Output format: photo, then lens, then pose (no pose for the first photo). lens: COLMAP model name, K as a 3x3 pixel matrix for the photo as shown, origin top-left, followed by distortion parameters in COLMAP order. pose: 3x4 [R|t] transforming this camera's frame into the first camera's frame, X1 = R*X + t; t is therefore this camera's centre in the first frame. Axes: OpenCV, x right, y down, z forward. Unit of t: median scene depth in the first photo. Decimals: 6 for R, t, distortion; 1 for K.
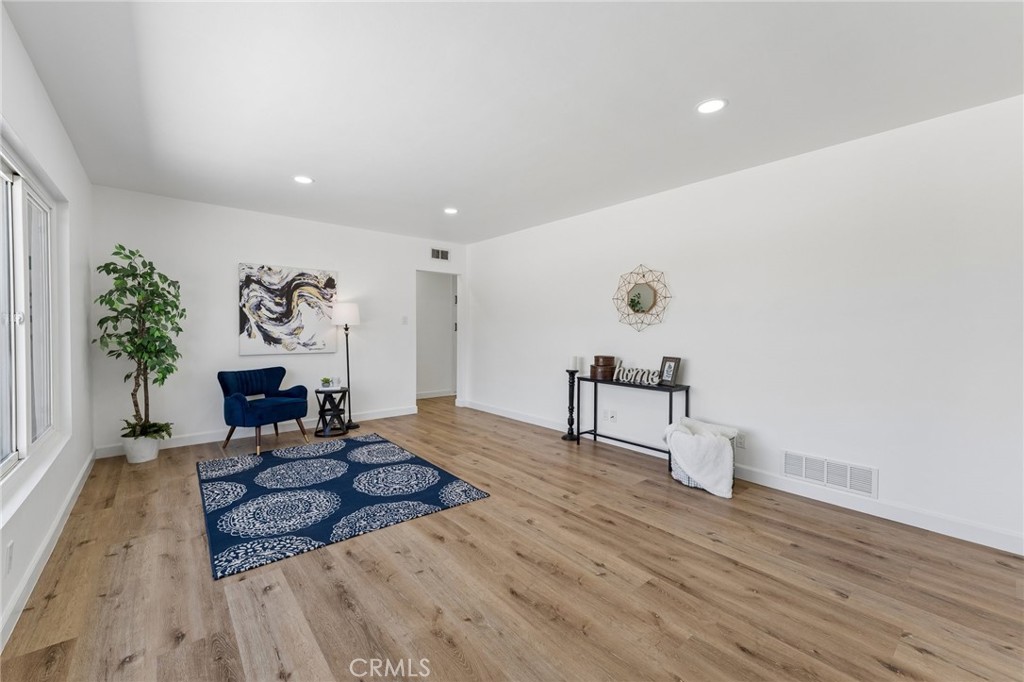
lens RADIAL K [[415.4, 0, 511.6], [0, 415.4, 333.4], [0, 0, 1]] dist [0.004870, 0.000321]
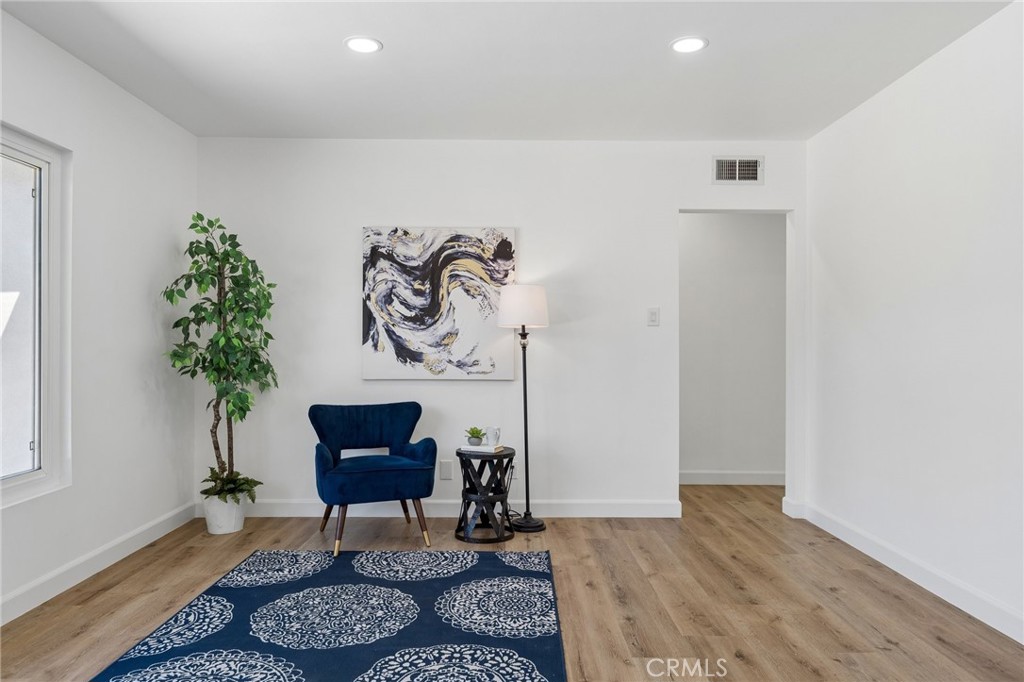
lens RADIAL K [[690.9, 0, 510.1], [0, 690.9, 339.6], [0, 0, 1]] dist [0.005305, 0.000684]
pose [[0.771023, -0.004959, -0.636788, 0.162868], [-0.006576, 0.999854, -0.015749, 0.009754], [0.636774, 0.016330, 0.770878, 0.387655]]
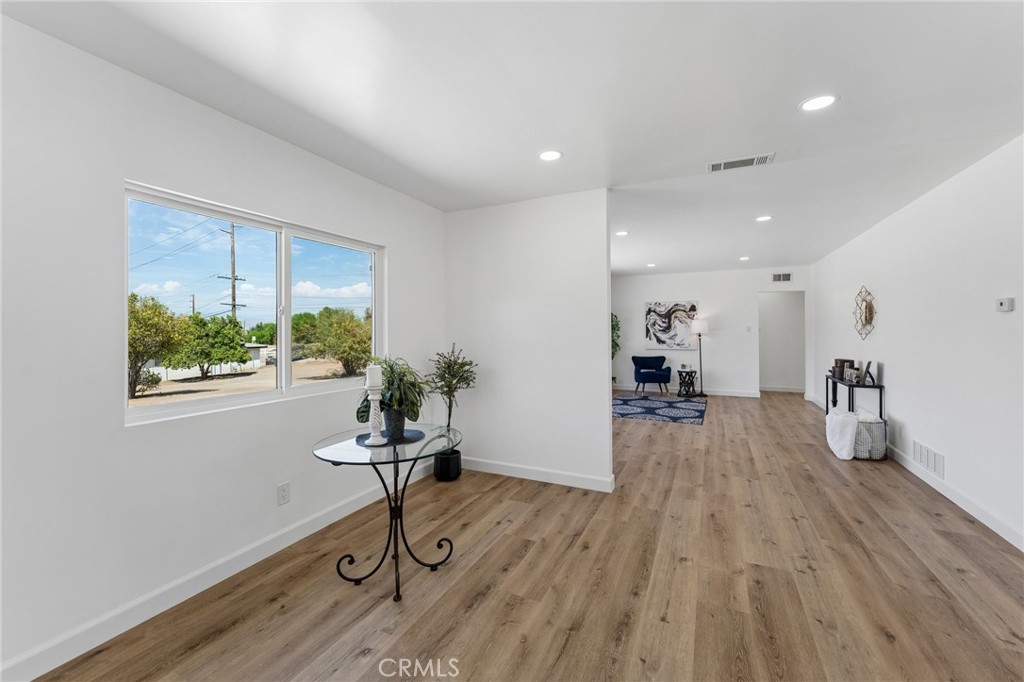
lens RADIAL K [[415.4, 0, 507.2], [0, 415.4, 328.0], [0, 0, 1]] dist [0.004870, 0.000321]
pose [[0.407752, -0.010895, -0.913028, 0.940726], [-0.002991, 0.999908, -0.013268, -0.020302], [0.913088, 0.008141, 0.407682, -0.432488]]
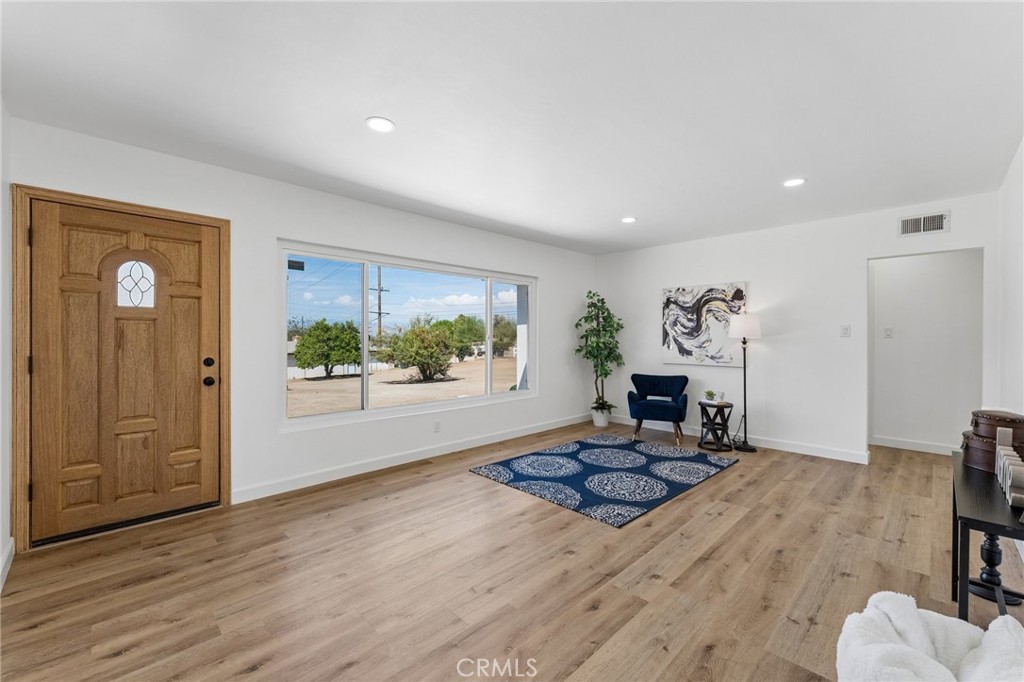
lens RADIAL K [[415.4, 0, 505.6], [0, 415.4, 338.5], [0, 0, 1]] dist [0.004870, 0.000321]
pose [[0.075301, -0.001574, -0.997160, 0.582730], [-0.012218, 0.999922, -0.002501, -0.013103], [0.997086, 0.012371, 0.075276, 0.471998]]
